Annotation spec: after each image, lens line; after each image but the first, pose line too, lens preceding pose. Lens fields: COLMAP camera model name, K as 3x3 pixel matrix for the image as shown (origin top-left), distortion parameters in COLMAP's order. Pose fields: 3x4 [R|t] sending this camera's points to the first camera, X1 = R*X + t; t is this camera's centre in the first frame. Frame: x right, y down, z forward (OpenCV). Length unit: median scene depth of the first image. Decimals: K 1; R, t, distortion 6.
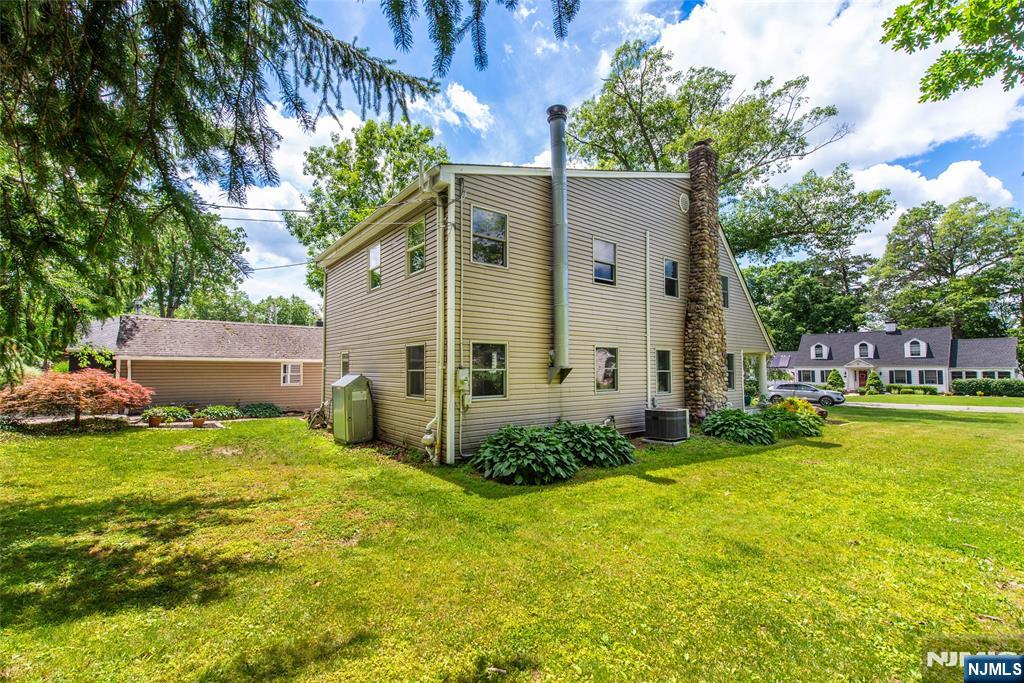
lens RADIAL K [[435.0, 0, 509.0], [0, 435.0, 366.0], [0, 0, 1]] dist [-0.000255, -0.000055]
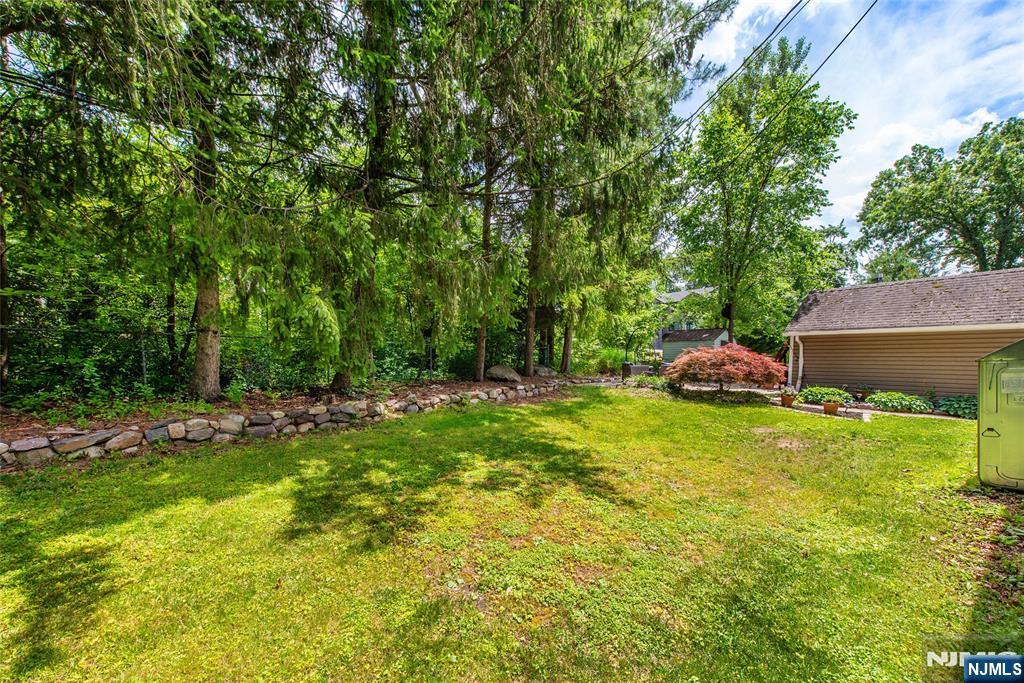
lens RADIAL K [[420.2, 0, 507.7], [0, 420.2, 346.2], [0, 0, 1]] dist [0.018636, -0.000064]
pose [[-0.025222, -0.027754, -0.999297, 0.183963], [0.001132, 0.999613, -0.027792, 0.087808], [0.999681, -0.001832, -0.025181, 0.990380]]
